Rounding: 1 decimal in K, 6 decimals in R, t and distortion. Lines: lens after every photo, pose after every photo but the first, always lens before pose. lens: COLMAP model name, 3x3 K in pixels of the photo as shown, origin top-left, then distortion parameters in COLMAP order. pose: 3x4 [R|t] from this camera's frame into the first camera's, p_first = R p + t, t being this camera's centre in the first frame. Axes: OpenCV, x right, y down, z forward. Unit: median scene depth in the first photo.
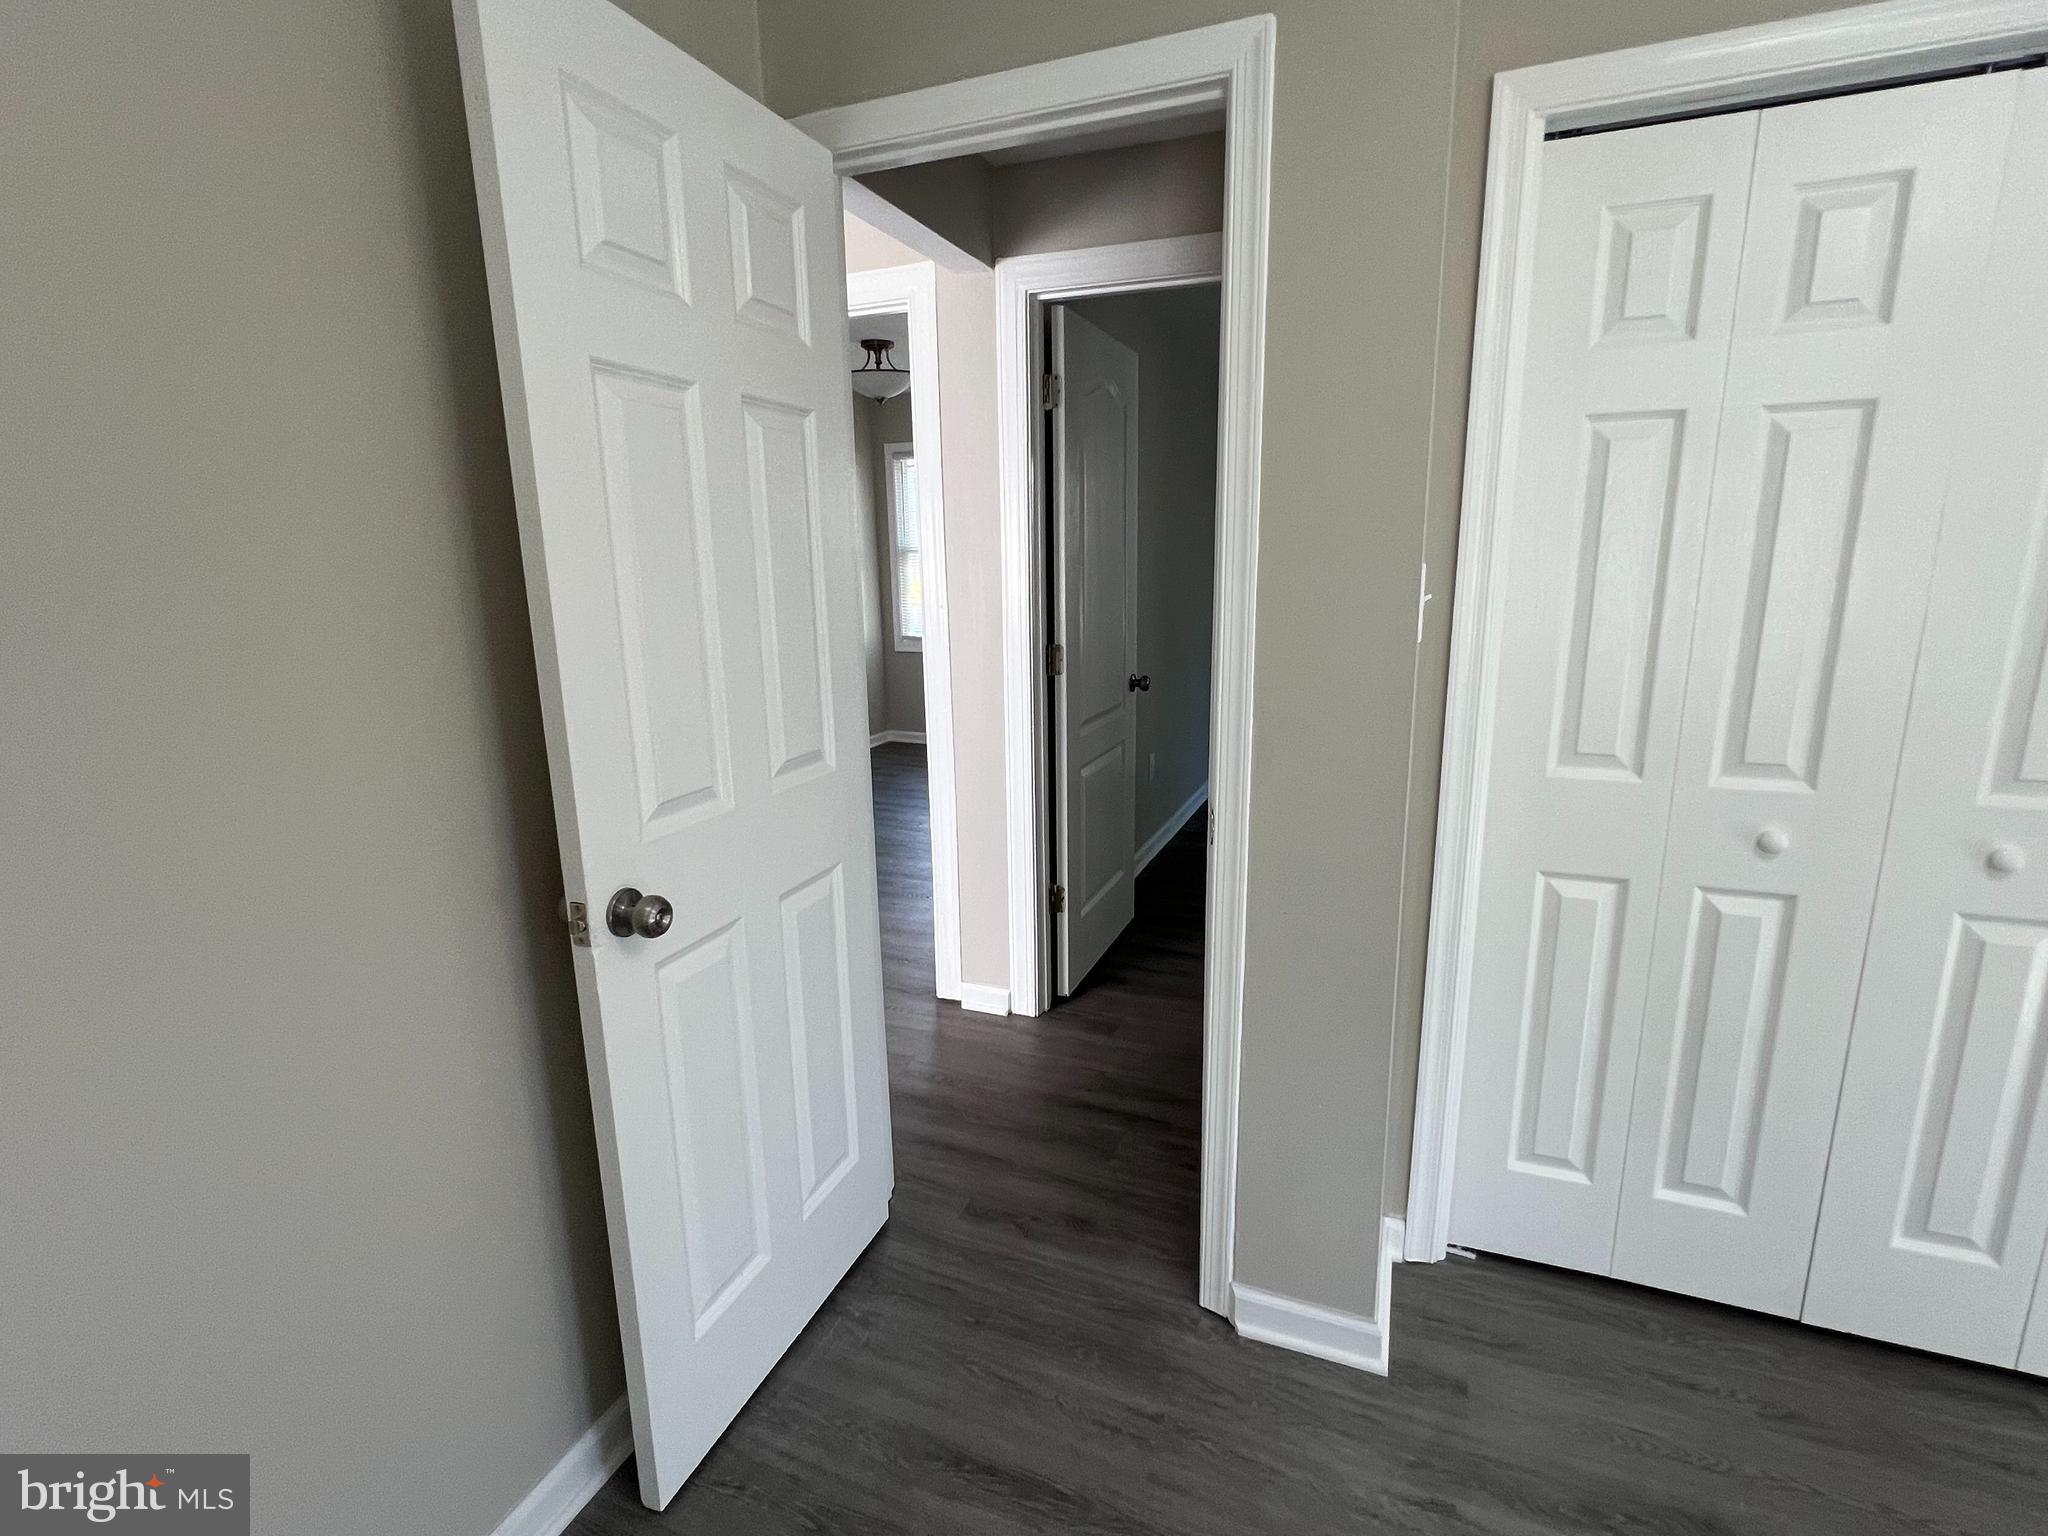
lens RADIAL K [[971.3, 0, 1031.3], [0, 971.3, 767.4], [0, 0, 1]] dist [-0.000514, -0.001068]
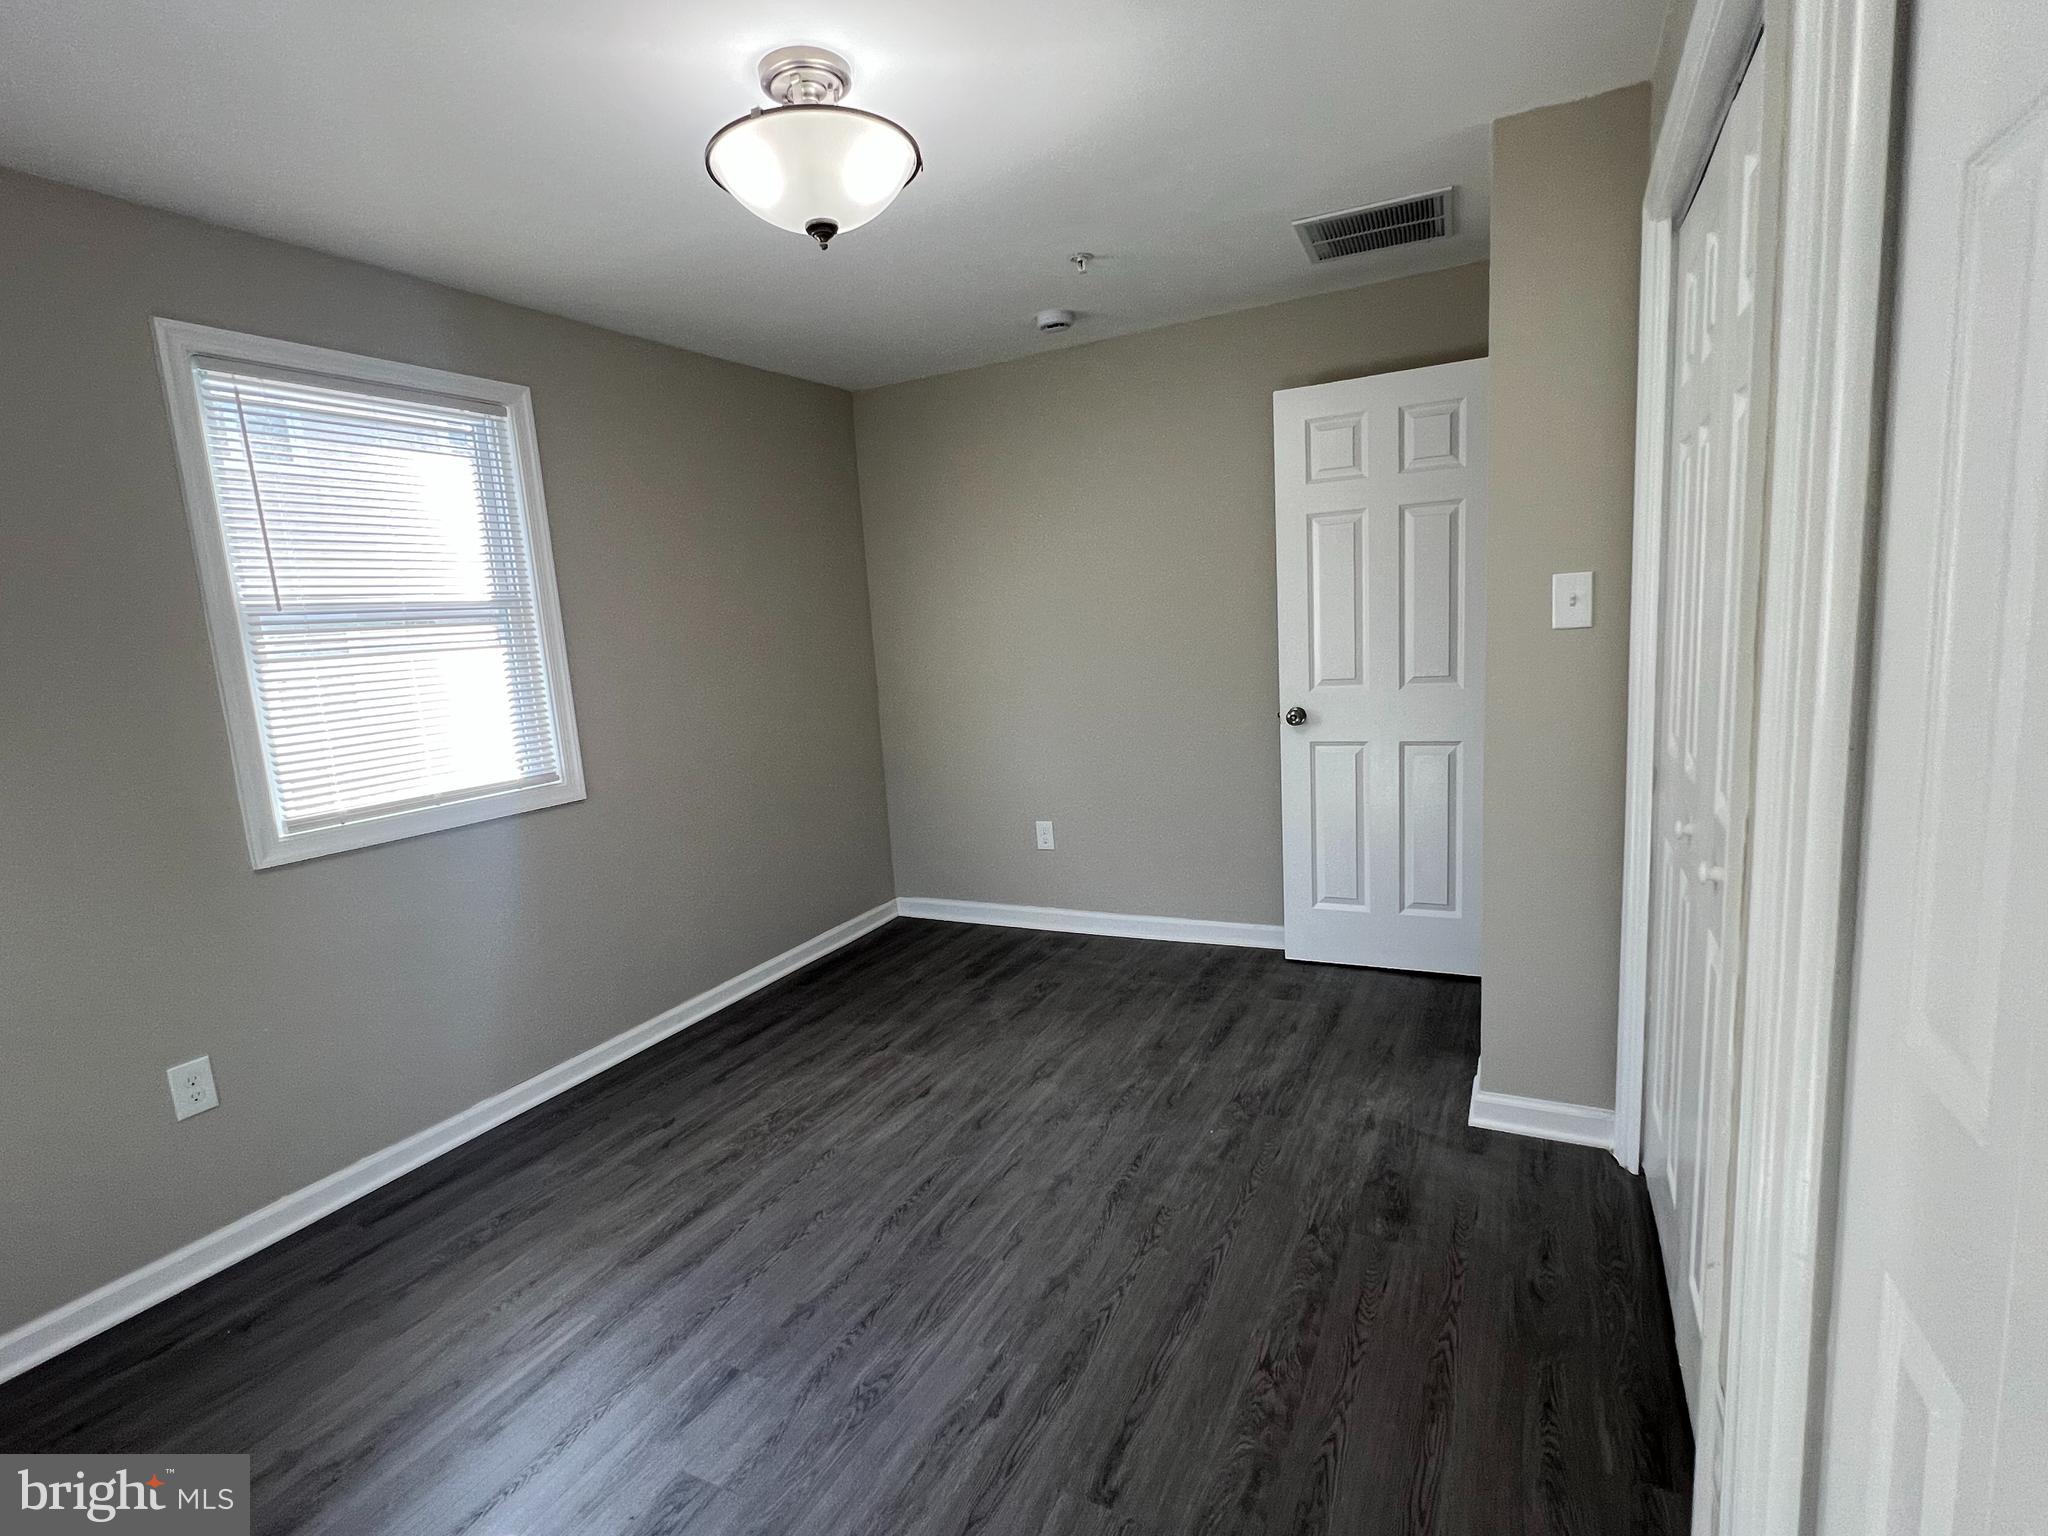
lens RADIAL K [[971.3, 0, 1020.9], [0, 971.3, 767.4], [0, 0, 1]] dist [-0.000514, -0.001068]
pose [[-0.087102, 0.174378, -0.980819, 1.824366], [-0.153111, 0.970519, 0.186144, -0.076727], [0.984363, 0.166388, -0.057835, 0.330330]]
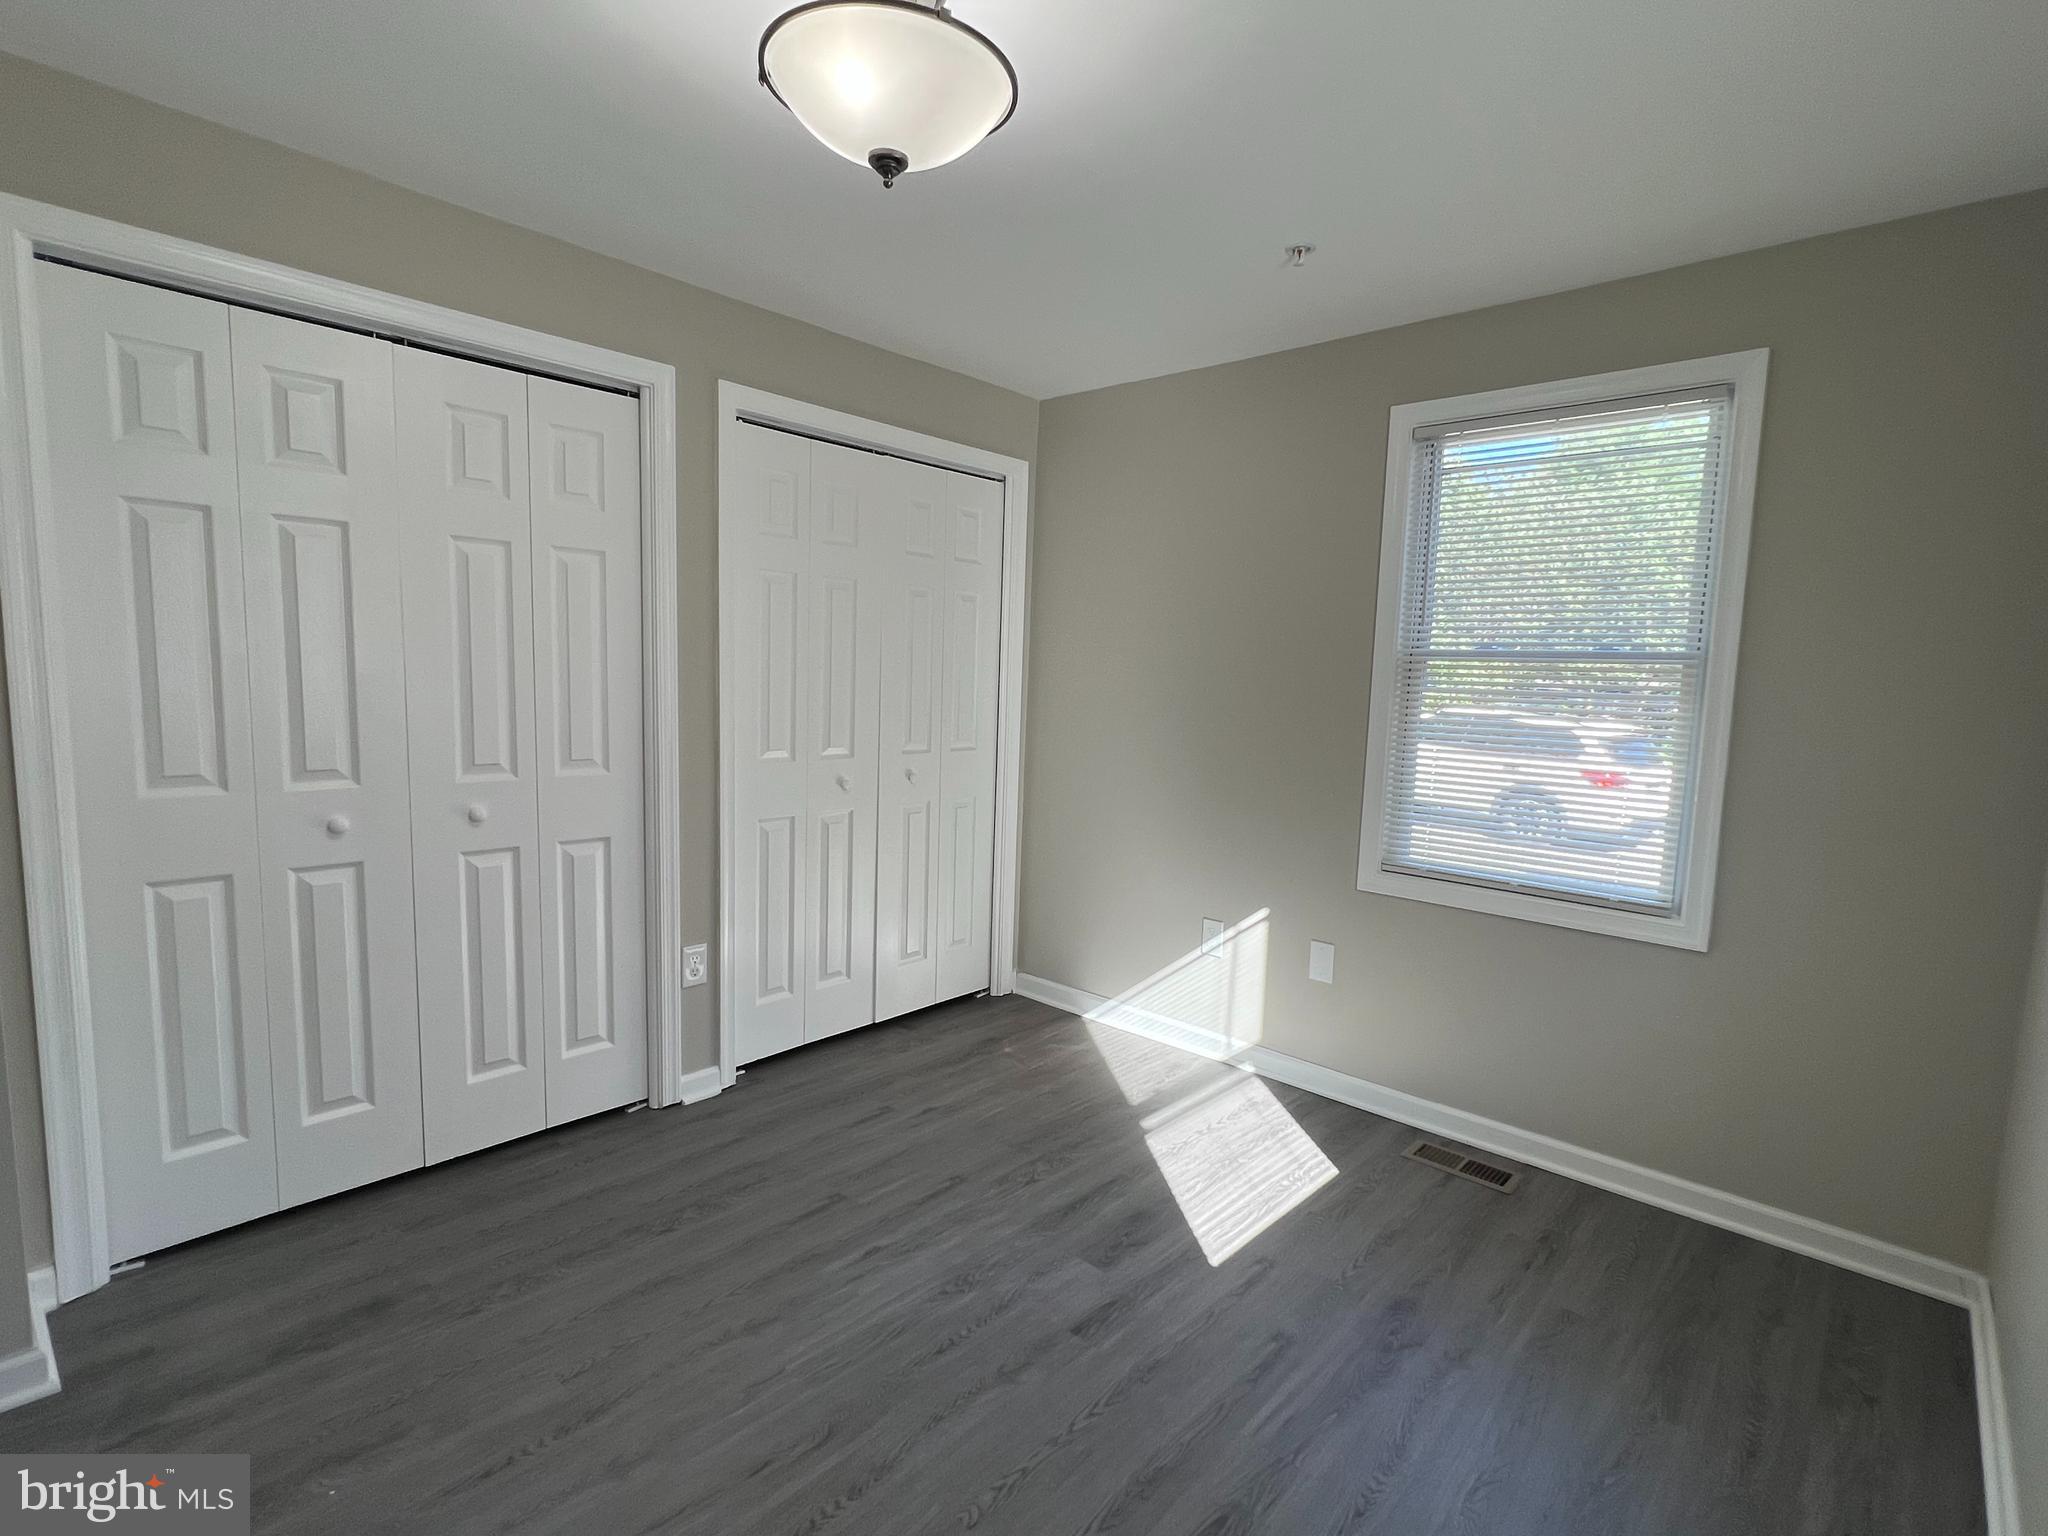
lens RADIAL K [[971.3, 0, 1015.3], [0, 971.3, 779.0], [0, 0, 1]] dist [-0.000514, -0.001068]
pose [[0.348694, -0.075146, 0.934219, -0.190189], [0.167119, 0.985792, 0.016918, 0.146801], [-0.922217, 0.150226, 0.356298, -0.395442]]
